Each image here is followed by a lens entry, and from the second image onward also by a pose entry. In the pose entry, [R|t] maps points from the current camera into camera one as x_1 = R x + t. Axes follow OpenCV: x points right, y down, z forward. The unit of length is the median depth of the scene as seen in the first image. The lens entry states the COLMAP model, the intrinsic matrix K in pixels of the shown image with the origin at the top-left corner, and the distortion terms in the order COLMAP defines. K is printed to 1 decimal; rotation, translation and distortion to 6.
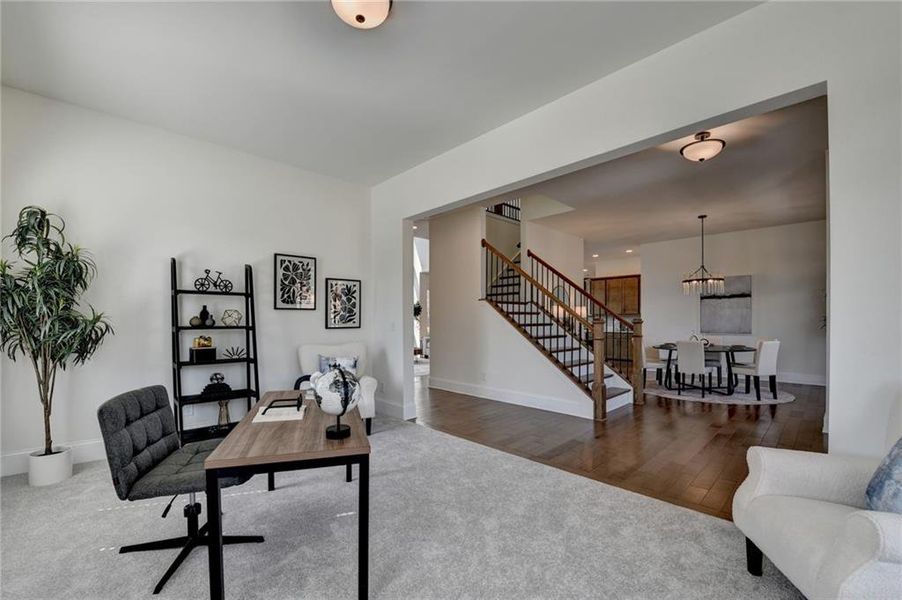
lens RADIAL K [[374.9, 0, 450.2], [0, 374.9, 320.7], [0, 0, 1]] dist [-0.020608, -0.000140]
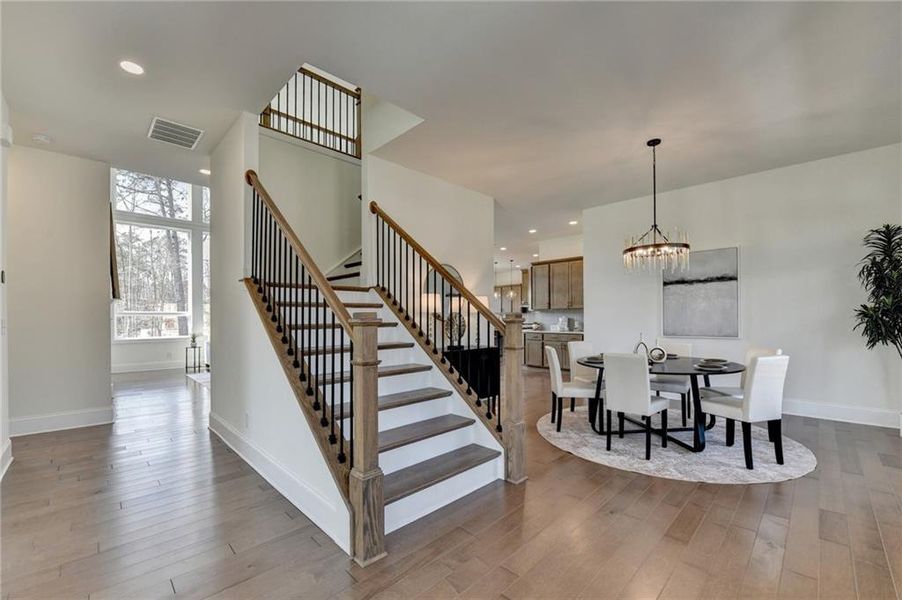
lens RADIAL K [[365.2, 0, 456.8], [0, 365.2, 317.9], [0, 0, 1]] dist [-0.021144, -0.000034]
pose [[0.999889, -0.002809, 0.014607, 0.369463], [0.002824, 0.999996, -0.000998, 0.000474], [-0.014604, 0.001040, 0.999893, 0.444121]]
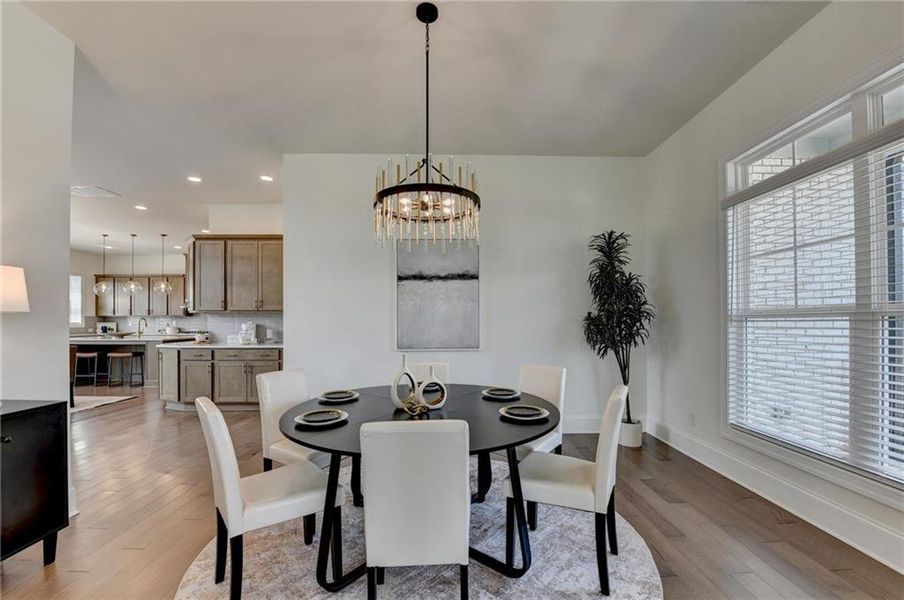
lens RADIAL K [[375.7, 0, 451.2], [0, 375.7, 320.7], [0, 0, 1]] dist [-0.020608, -0.000140]
pose [[0.701475, 0.002610, 0.712689, 0.471024], [0.001147, 0.999988, -0.004791, -0.002662], [-0.712693, 0.004178, 0.701464, 0.764374]]
